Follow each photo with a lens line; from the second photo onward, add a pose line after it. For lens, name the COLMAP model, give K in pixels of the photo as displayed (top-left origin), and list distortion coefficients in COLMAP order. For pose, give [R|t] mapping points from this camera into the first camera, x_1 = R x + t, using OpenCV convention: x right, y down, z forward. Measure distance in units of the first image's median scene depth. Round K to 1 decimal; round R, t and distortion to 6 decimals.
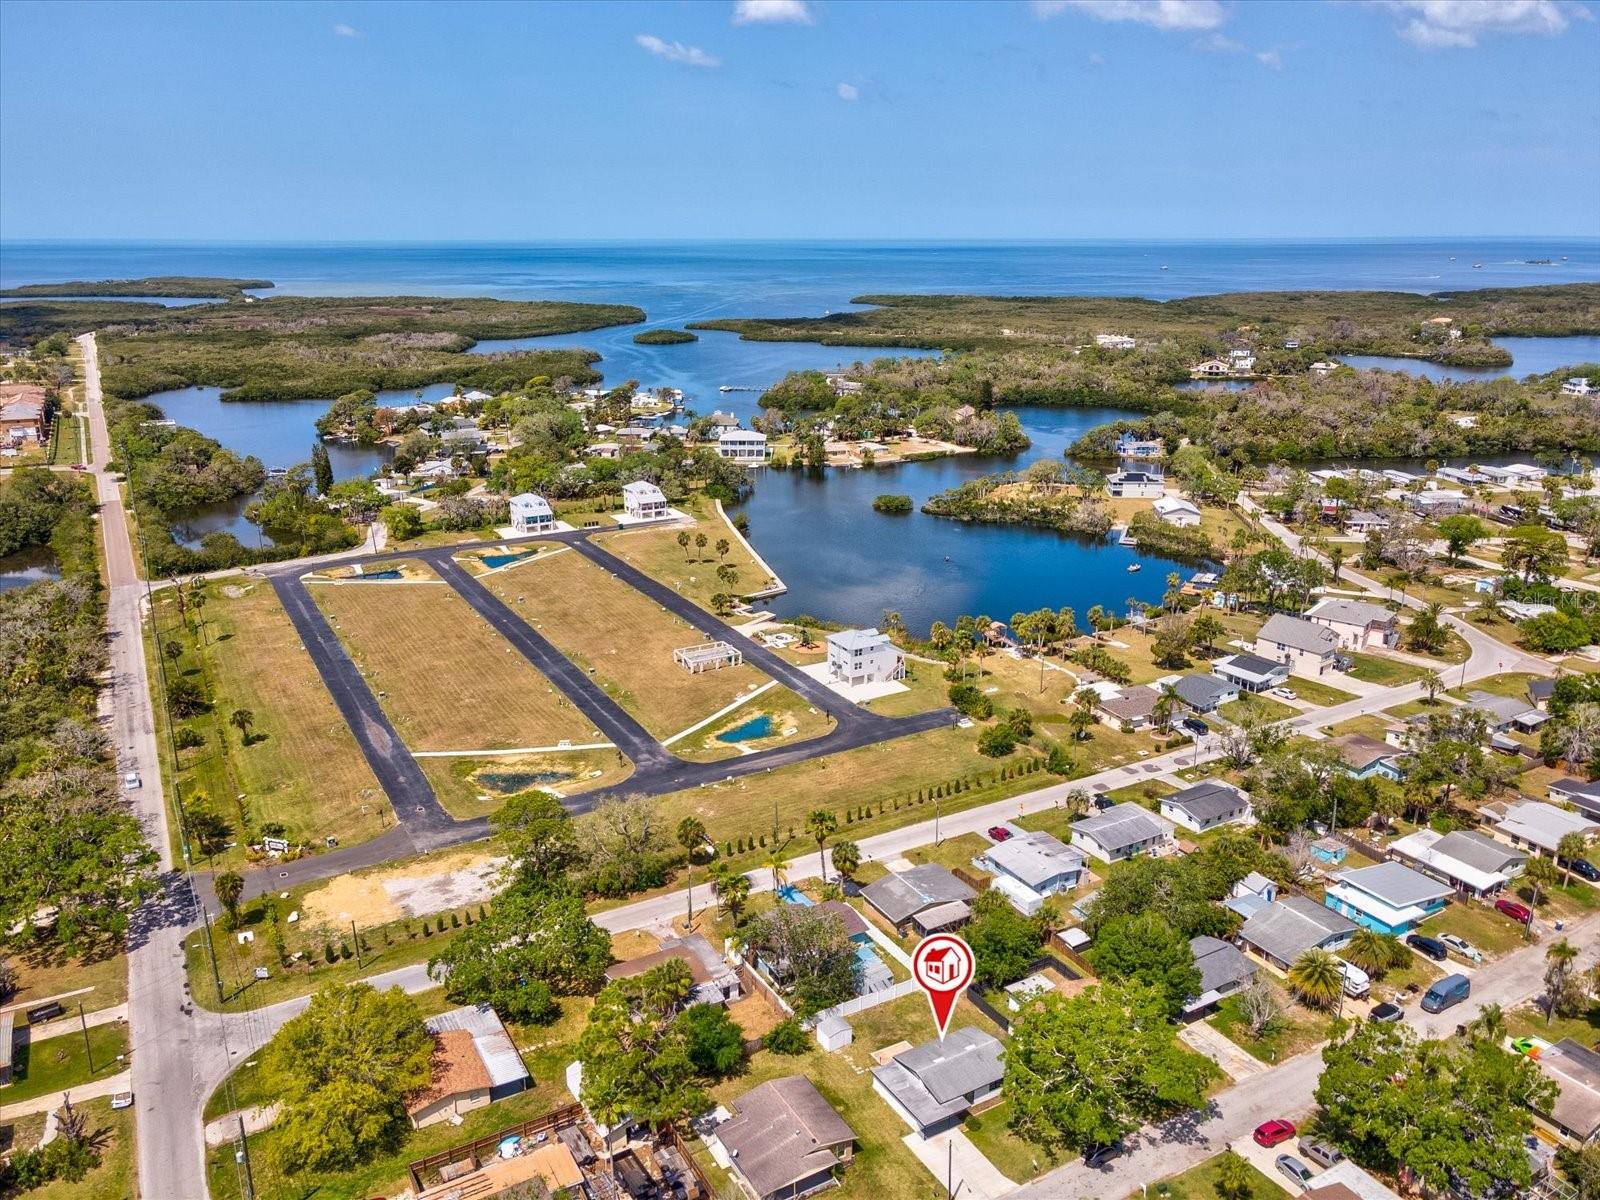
lens RADIAL K [[1225.5, 0, 800.0], [0, 1225.5, 600.0], [0, 0, 1]] dist [-0.015431, 0.052103]
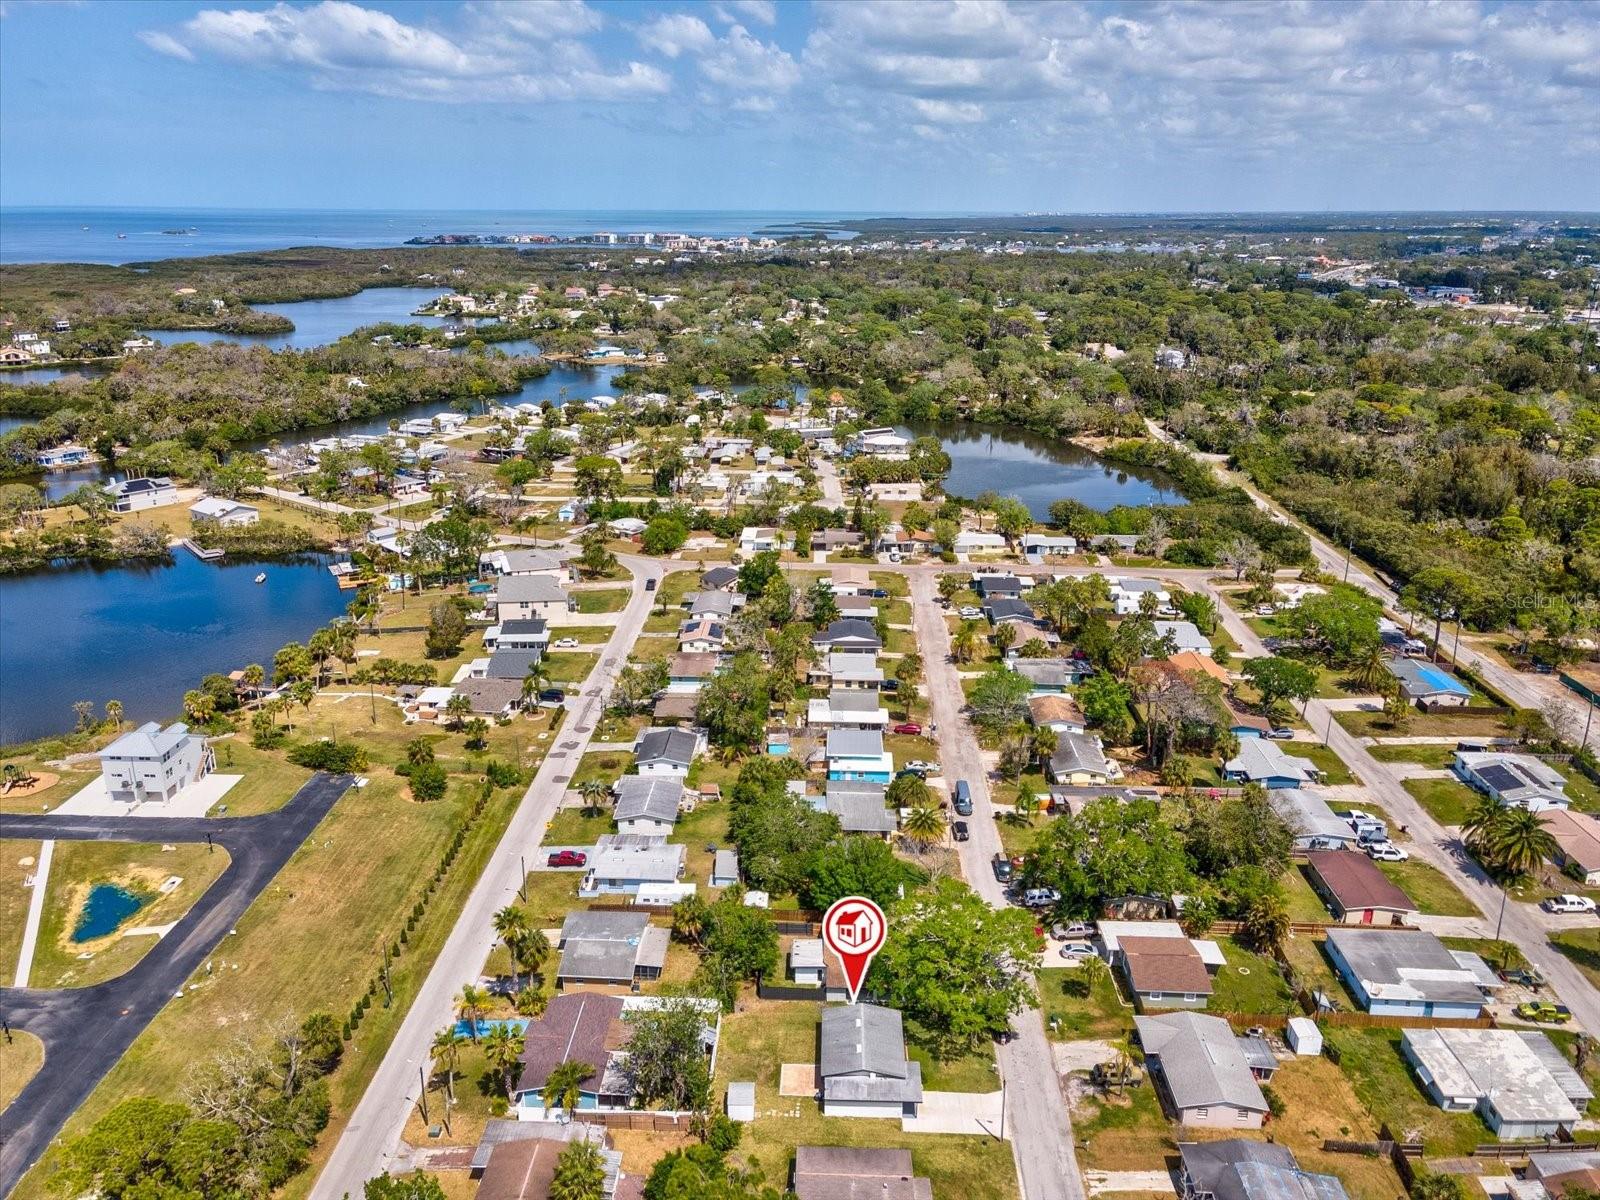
lens RADIAL K [[1185.9, 0, 800.0], [0, 1185.9, 600.0], [0, 0, 1]] dist [-0.006482, 0.070666]
pose [[0.530964, -0.265069, 0.804870, -0.295164], [0.240795, 0.957859, 0.156603, -0.067545], [-0.812462, 0.110658, 0.572416, 0.224397]]
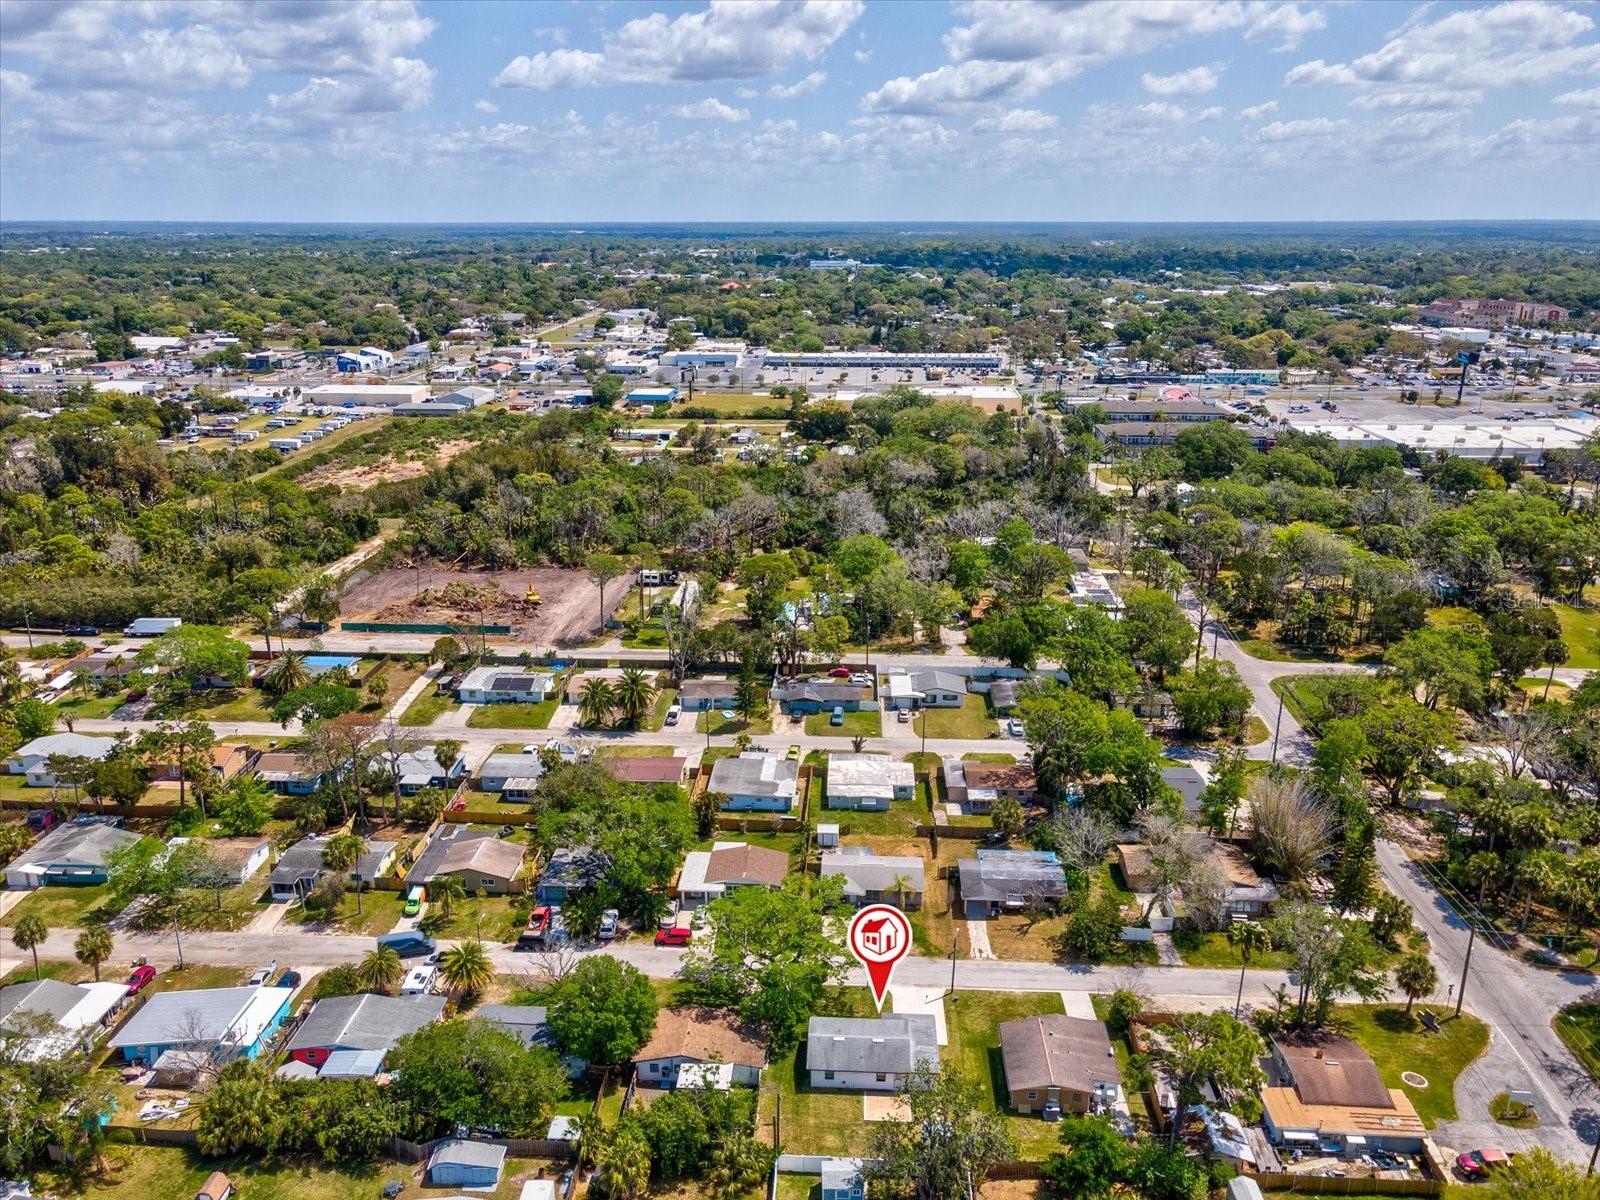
lens RADIAL K [[1198.0, 0, 811.2], [0, 1198.0, 602.9], [0, 0, 1]] dist [-0.007111, 0.060946]
pose [[-0.844411, -0.164565, 0.509793, -0.140003], [0.153221, 0.837694, 0.524206, -0.223308], [-0.513316, 0.520756, -0.682143, 0.756731]]
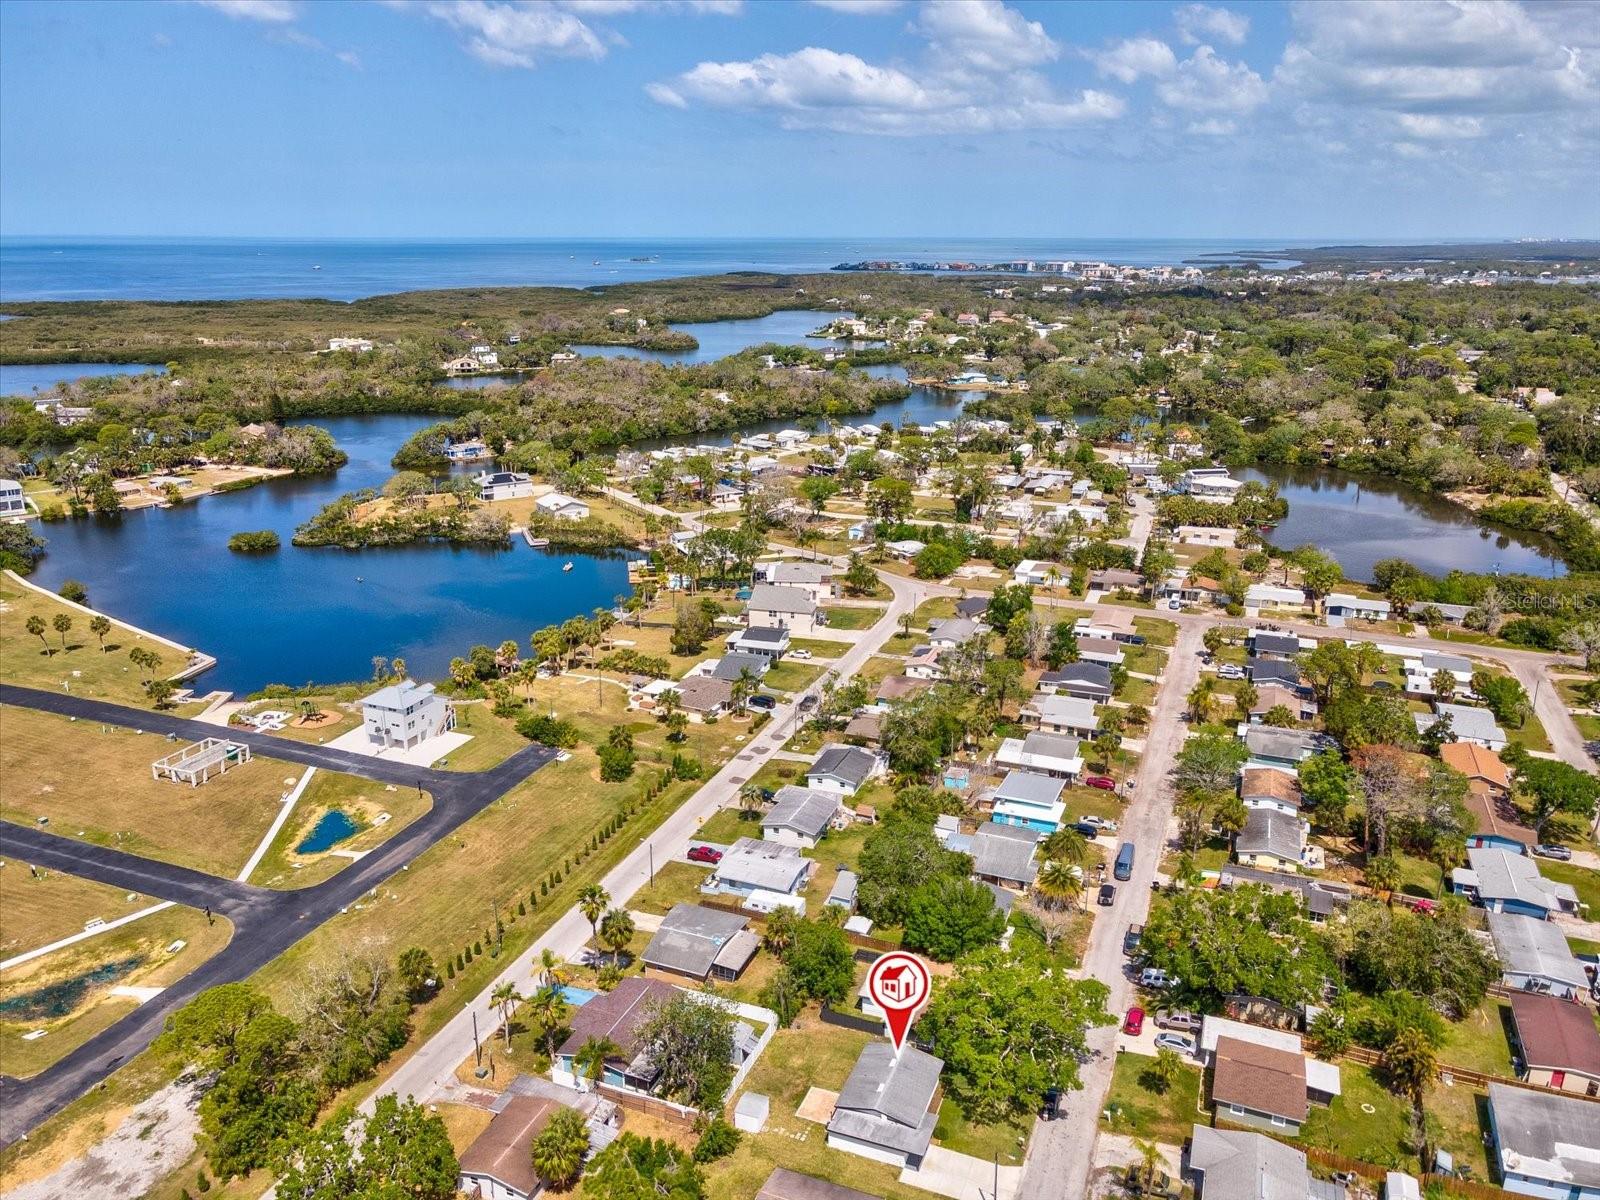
lens RADIAL K [[1198.0, 0, 811.2], [0, 1198.0, 602.9], [0, 0, 1]] dist [-0.007111, 0.060946]
pose [[0.779664, -0.182402, 0.599043, -0.213575], [0.177371, 0.981786, 0.068092, -0.037415], [-0.600552, 0.053164, 0.797816, 0.129357]]
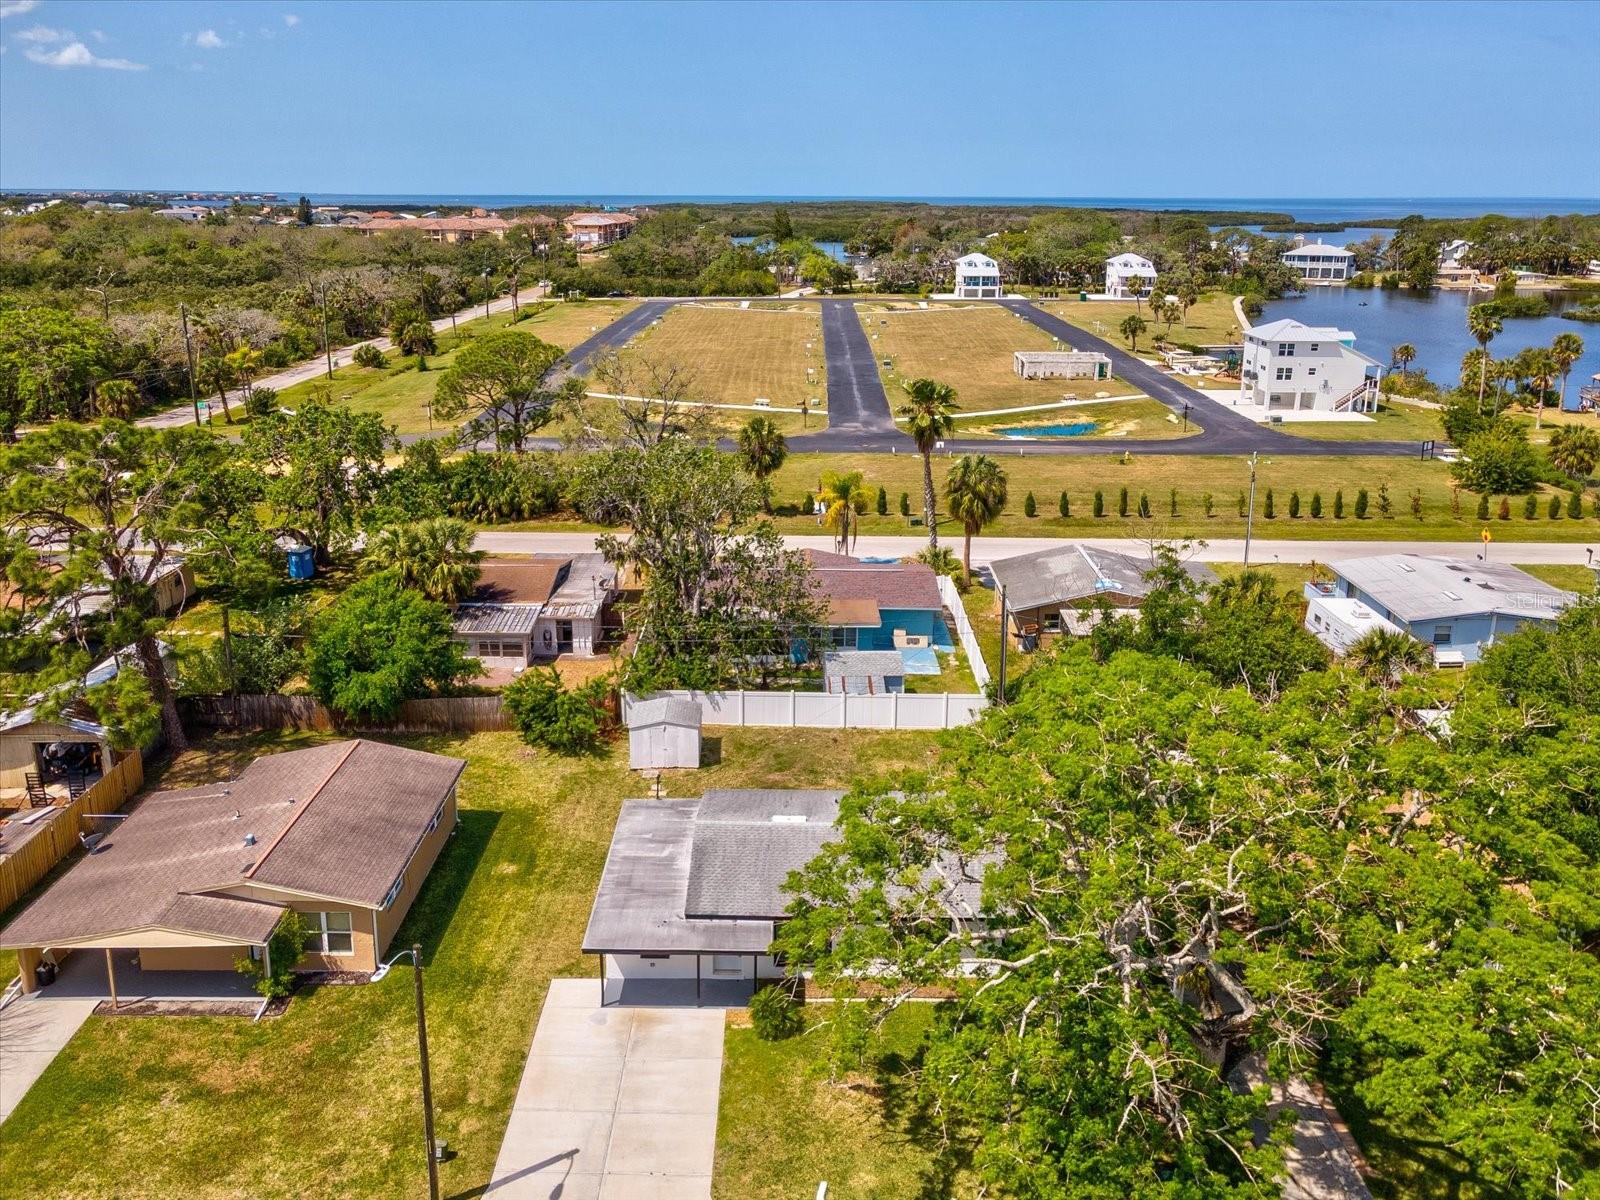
lens RADIAL K [[1241.3, 0, 783.4], [0, 1241.3, 522.9], [0, 0, 1]] dist [-0.011211, 0.061857]
pose [[0.859029, 0.133402, -0.494239, 0.135626], [-0.149875, 0.988684, 0.006363, 0.146715], [0.489495, 0.068608, 0.869303, 0.349195]]
